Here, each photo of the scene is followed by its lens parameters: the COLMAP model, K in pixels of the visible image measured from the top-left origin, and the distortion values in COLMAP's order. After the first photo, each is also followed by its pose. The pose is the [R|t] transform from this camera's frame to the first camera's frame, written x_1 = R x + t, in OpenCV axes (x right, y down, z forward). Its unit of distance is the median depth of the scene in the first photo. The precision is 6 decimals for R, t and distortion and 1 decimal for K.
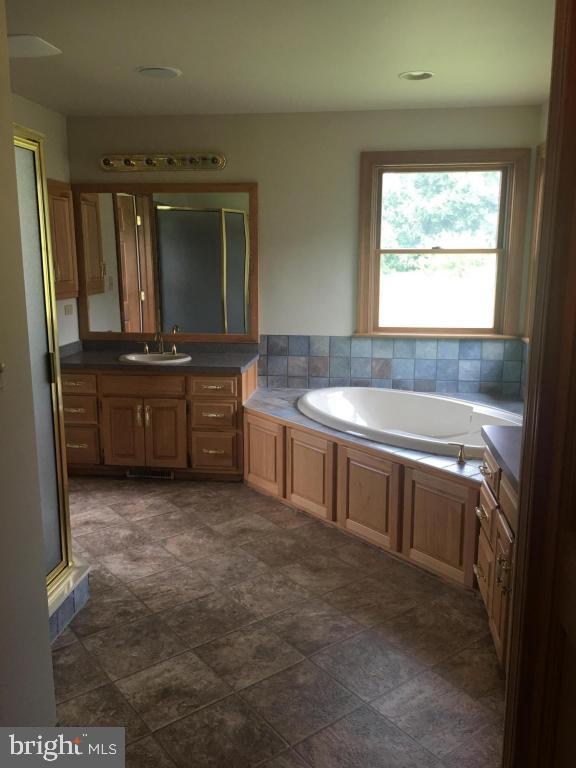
lens RADIAL K [[649.5, 0, 292.3], [0, 649.5, 389.6], [0, 0, 1]] dist [0.051015, -0.077289]
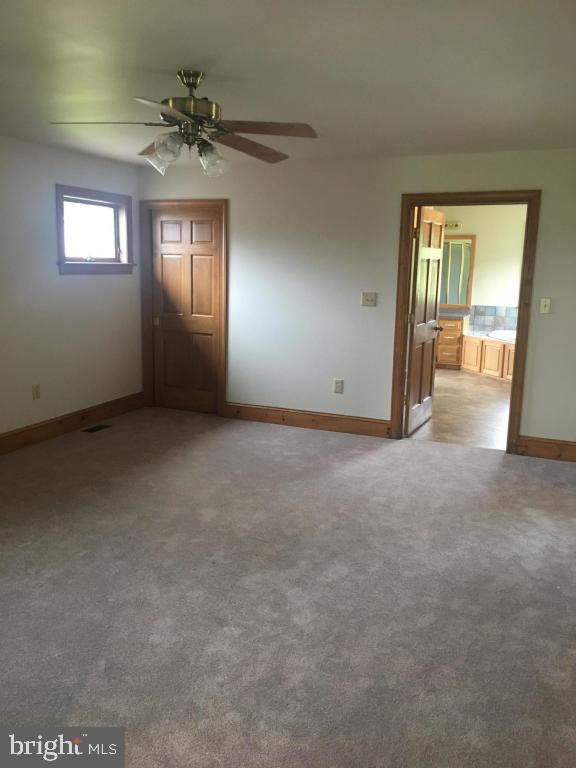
lens RADIAL K [[649.5, 0, 286.1], [0, 649.5, 383.6], [0, 0, 1]] dist [0.051015, -0.077289]
pose [[0.960202, 0.067398, -0.271052, -0.040105], [-0.075504, 0.996953, -0.019578, 0.282728], [0.268907, 0.039265, 0.962366, -1.319675]]
